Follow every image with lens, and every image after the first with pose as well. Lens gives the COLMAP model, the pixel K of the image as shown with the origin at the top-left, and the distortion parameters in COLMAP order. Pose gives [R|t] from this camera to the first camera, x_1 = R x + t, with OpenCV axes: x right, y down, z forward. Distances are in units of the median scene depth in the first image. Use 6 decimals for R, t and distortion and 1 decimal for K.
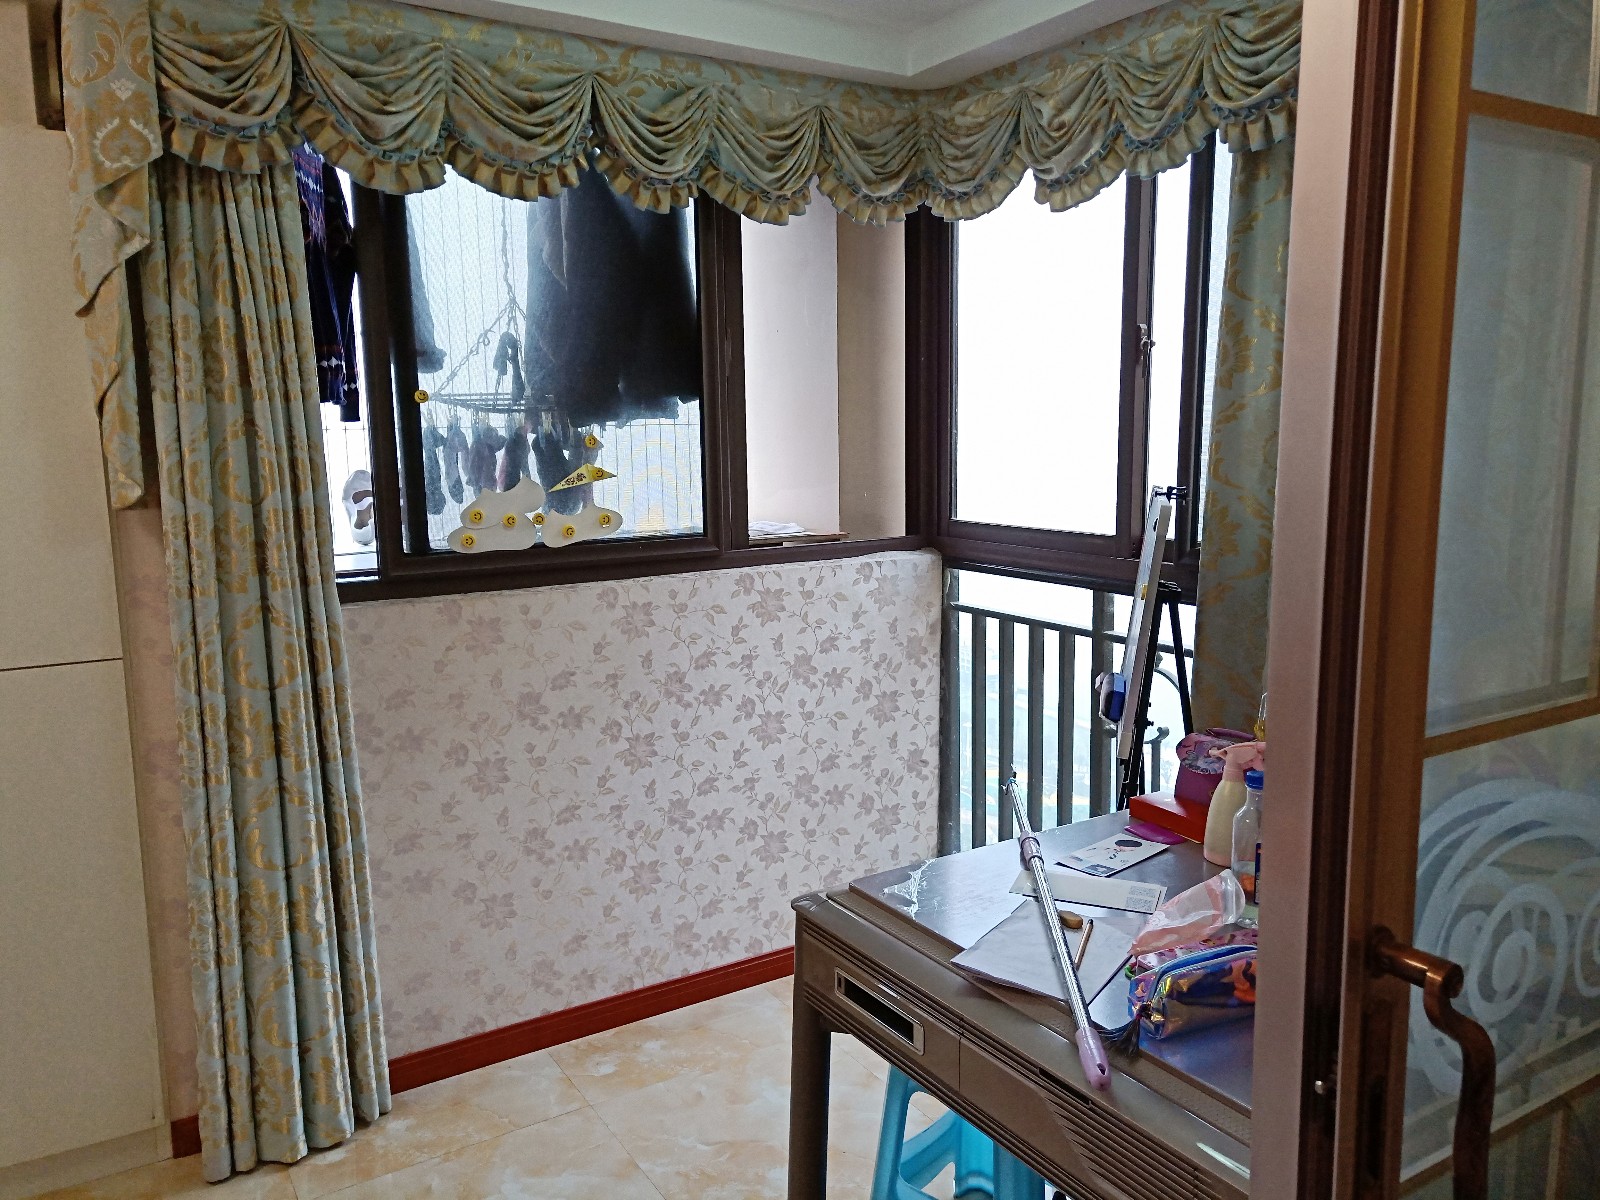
lens RADIAL K [[1198.5, 0, 800.3], [0, 1198.5, 606.8], [0, 0, 1]] dist [0.038578, -0.002369]
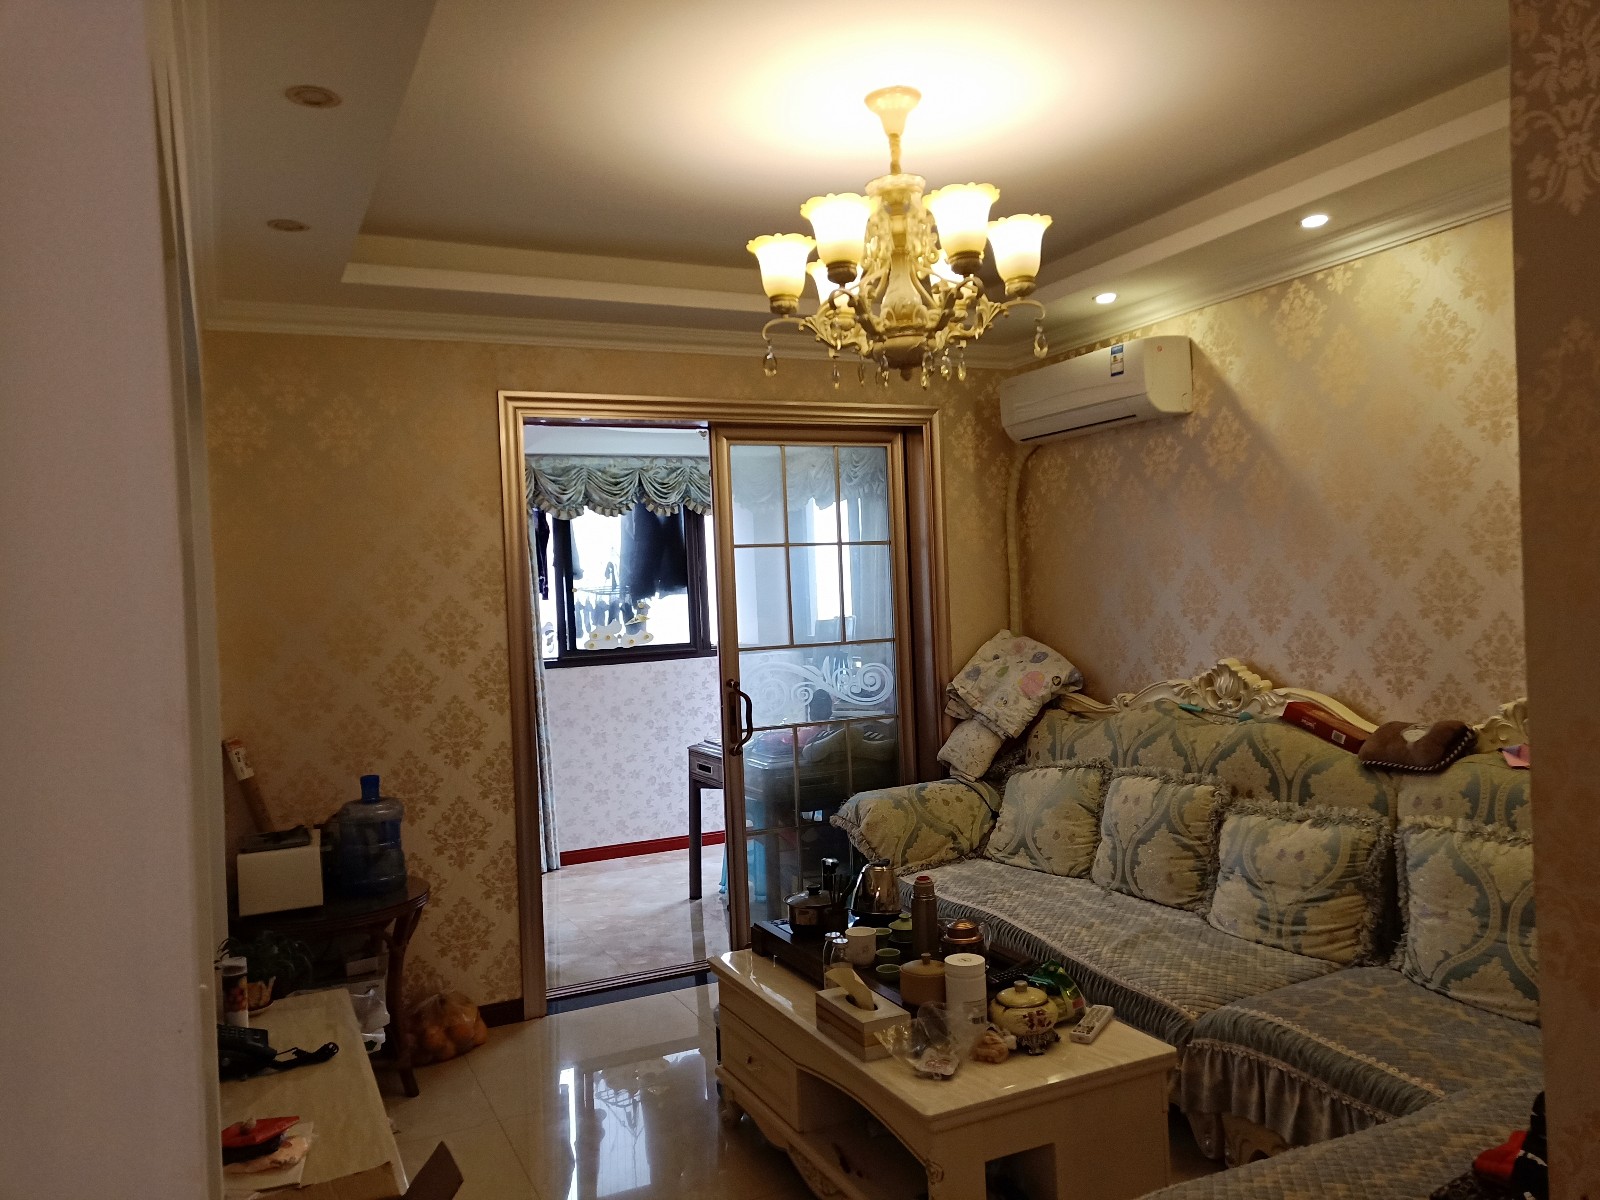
lens RADIAL K [[1198.5, 0, 801.0], [0, 1198.5, 600.3], [0, 0, 1]] dist [0.038578, -0.002369]
pose [[0.993622, -0.031125, -0.108384, 0.435565], [0.015685, 0.989957, -0.140495, 0.210842], [0.111669, 0.137899, 0.984131, -1.441772]]
